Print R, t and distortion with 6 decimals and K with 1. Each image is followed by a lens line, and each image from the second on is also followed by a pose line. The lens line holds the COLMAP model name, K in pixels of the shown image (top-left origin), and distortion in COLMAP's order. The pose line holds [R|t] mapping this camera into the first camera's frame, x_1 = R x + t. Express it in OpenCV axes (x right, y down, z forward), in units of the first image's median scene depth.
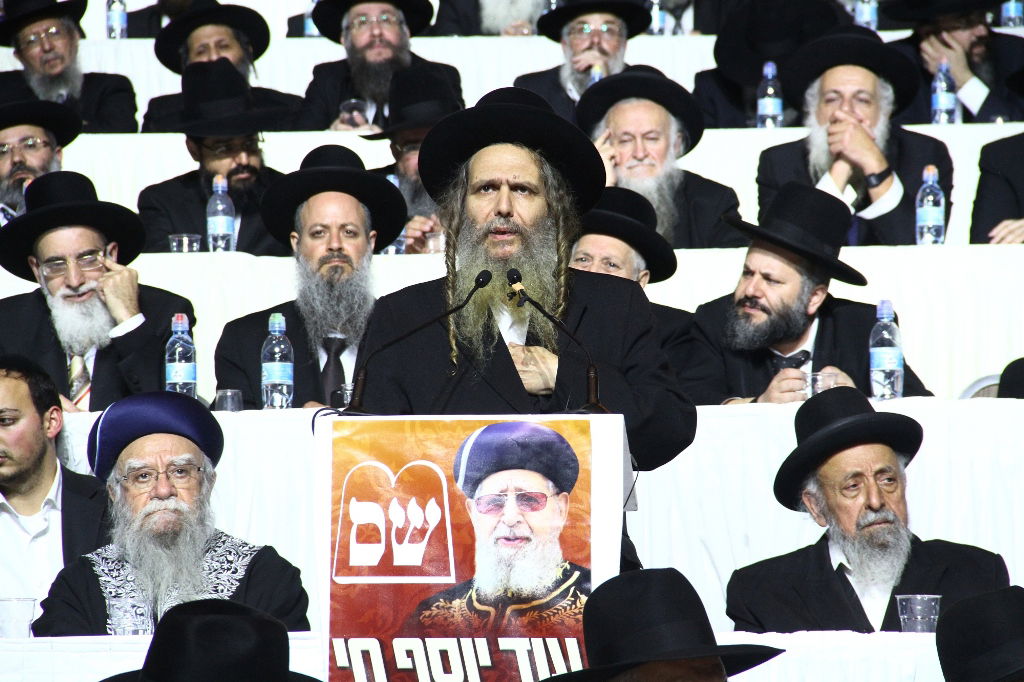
lens RADIAL K [[6996.8, 0, 537.6], [0, 6996.8, 395.3], [0, 0, 1]] dist [1.092895, 0.000000]
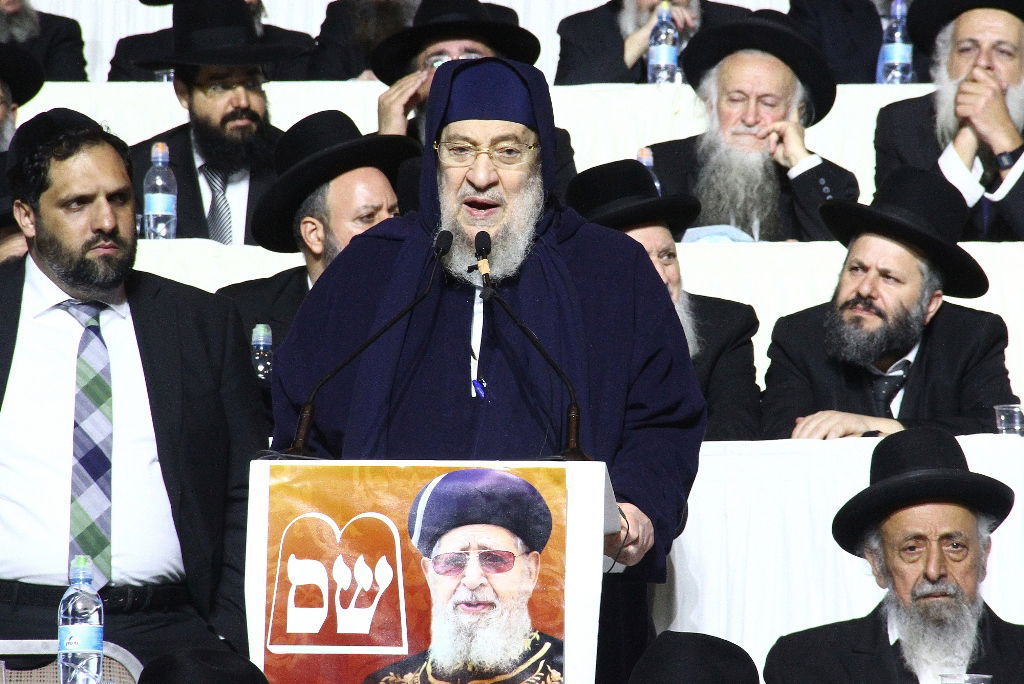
lens RADIAL K [[6996.8, 0, 511.2], [0, 6996.8, 336.3], [0, 0, 1]] dist [1.092895, 0.000000]
pose [[0.999791, 0.013682, 0.015169, -0.012695], [-0.013398, 0.999736, -0.018646, 0.003389], [-0.015420, 0.018439, 0.999711, 0.127431]]
